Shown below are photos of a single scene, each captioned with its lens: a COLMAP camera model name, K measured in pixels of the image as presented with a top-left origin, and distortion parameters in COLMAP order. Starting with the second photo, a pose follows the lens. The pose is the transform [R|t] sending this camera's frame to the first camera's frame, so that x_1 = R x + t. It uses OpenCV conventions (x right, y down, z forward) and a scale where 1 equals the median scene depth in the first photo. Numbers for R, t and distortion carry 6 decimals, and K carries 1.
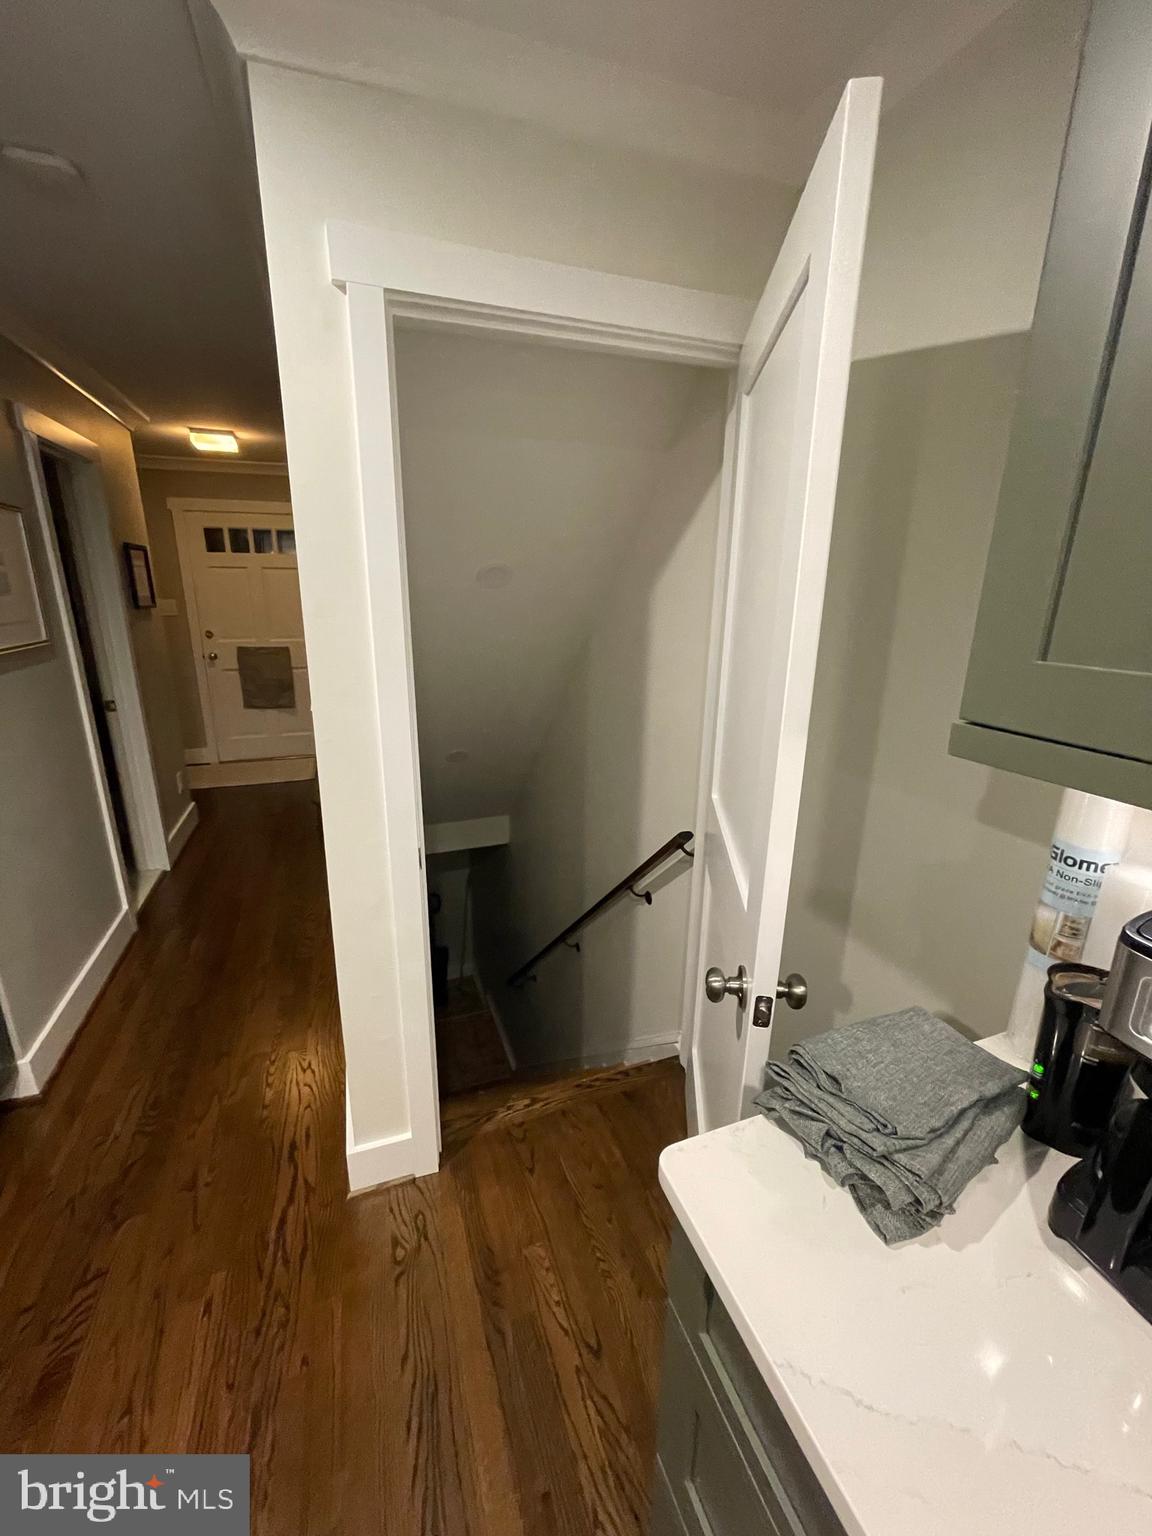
lens RADIAL K [[627.8, 0, 576.0], [0, 627.8, 768.0], [0, 0, 1]] dist [0.000450, 0.000152]
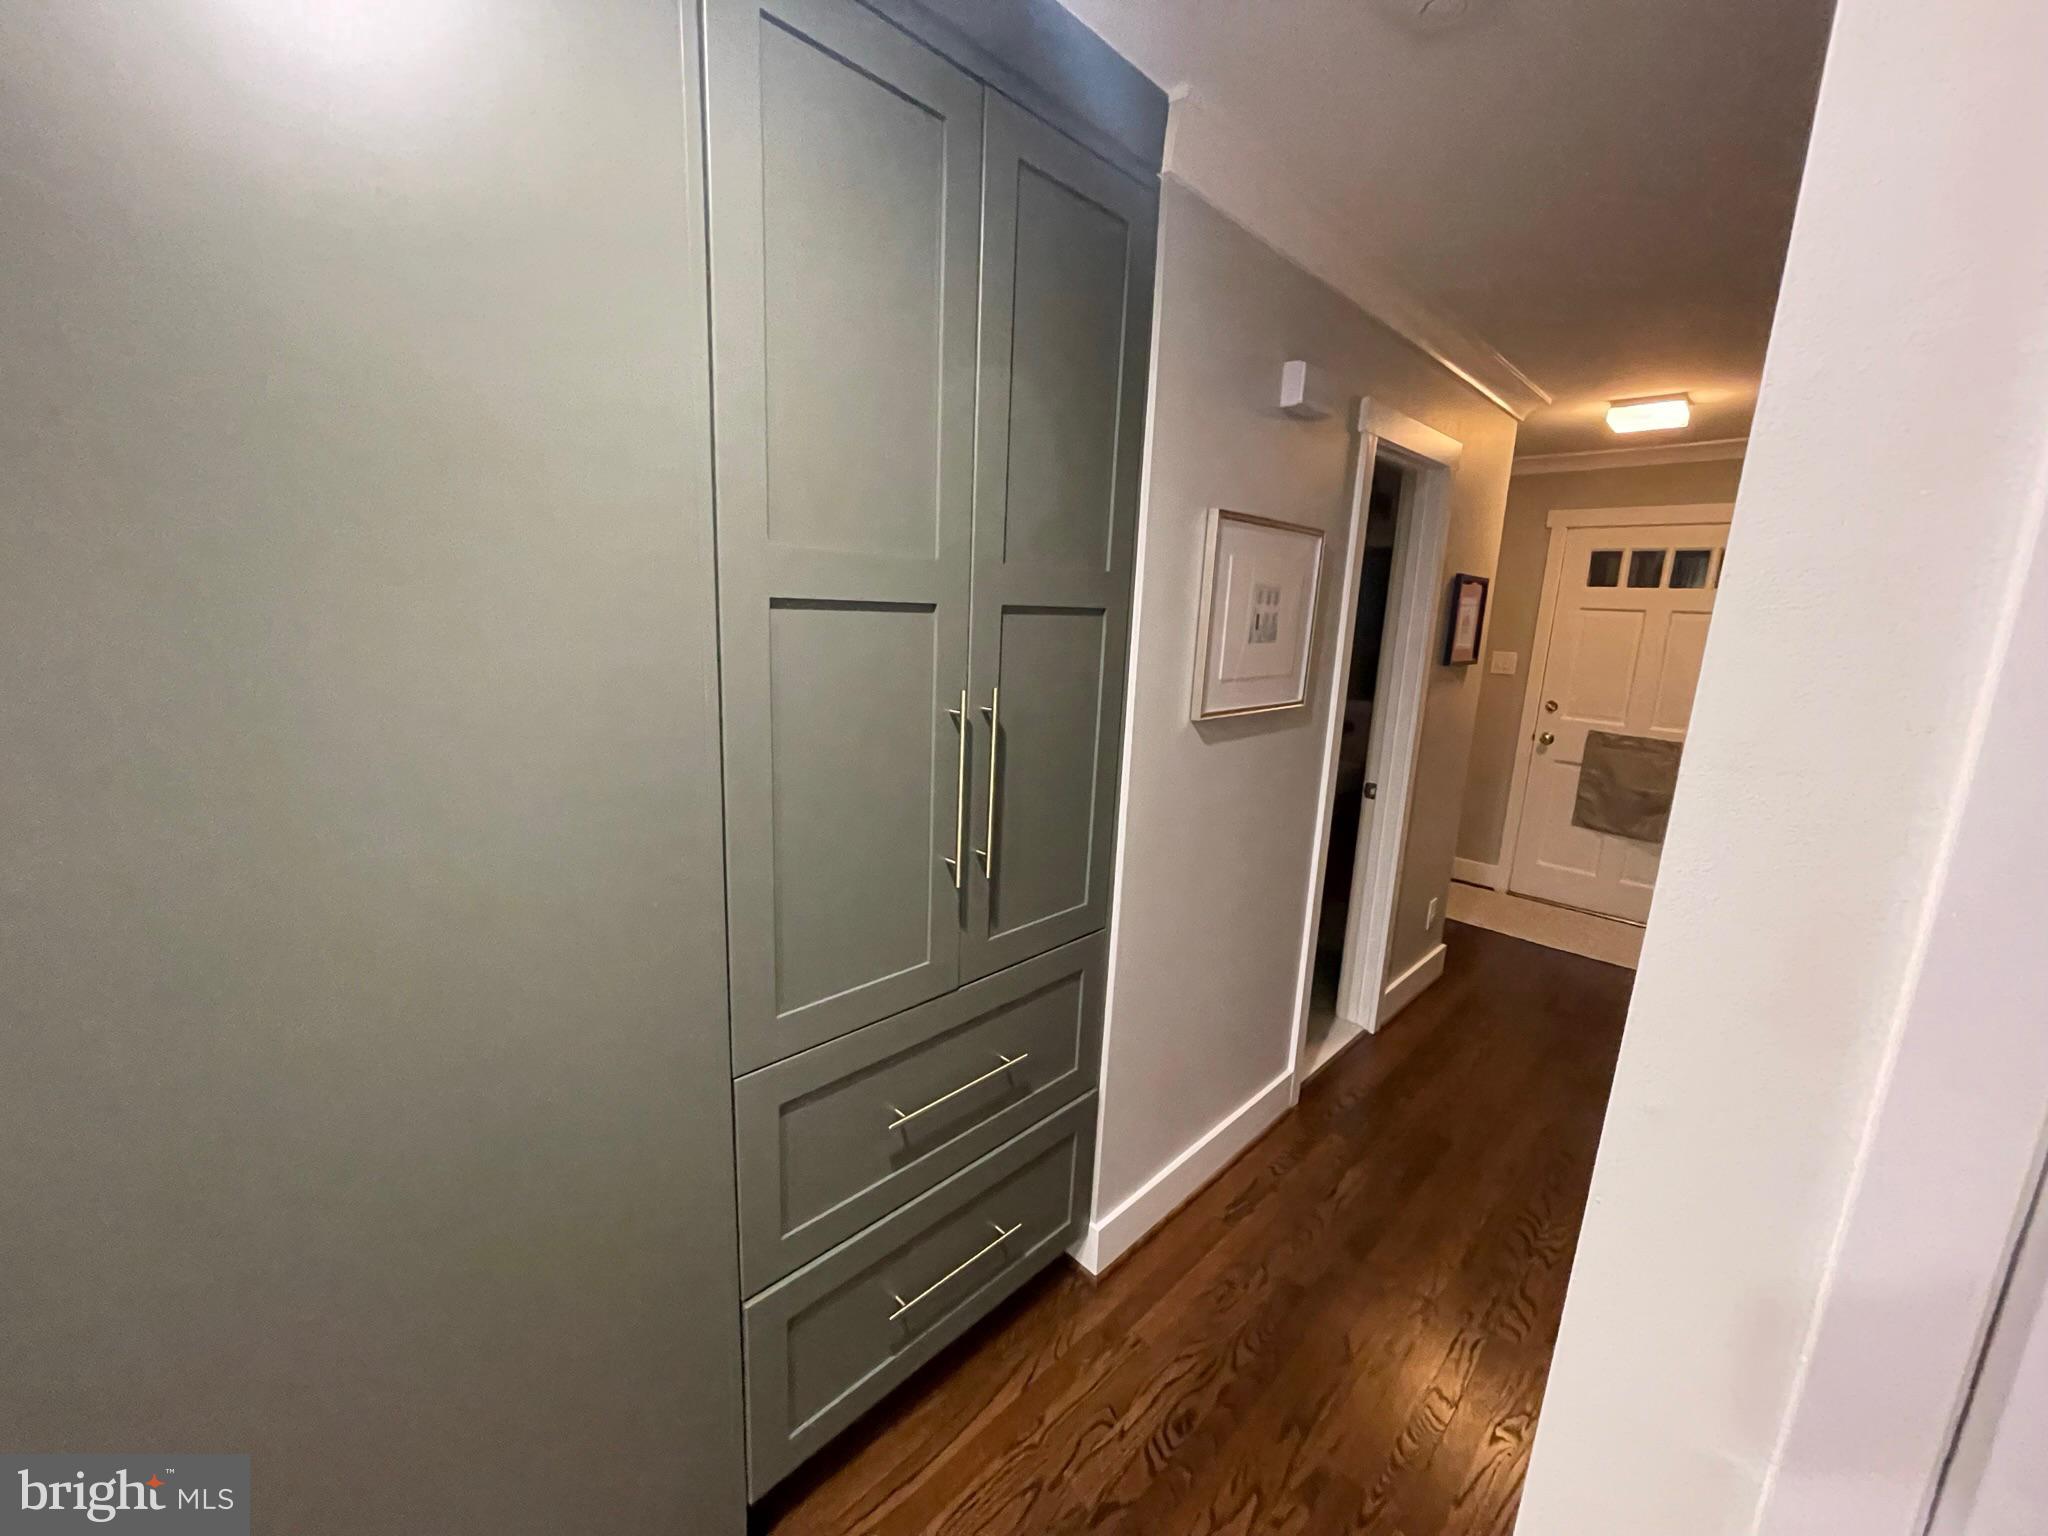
lens RADIAL K [[837.0, 0, 1017.6], [0, 837.0, 763.5], [0, 0, 1]] dist [0.000450, 0.000152]
pose [[0.440735, 0.179341, -0.879539, -0.062781], [-0.285086, 0.957074, 0.052295, -0.057973], [0.851163, 0.227696, 0.472944, 0.164299]]
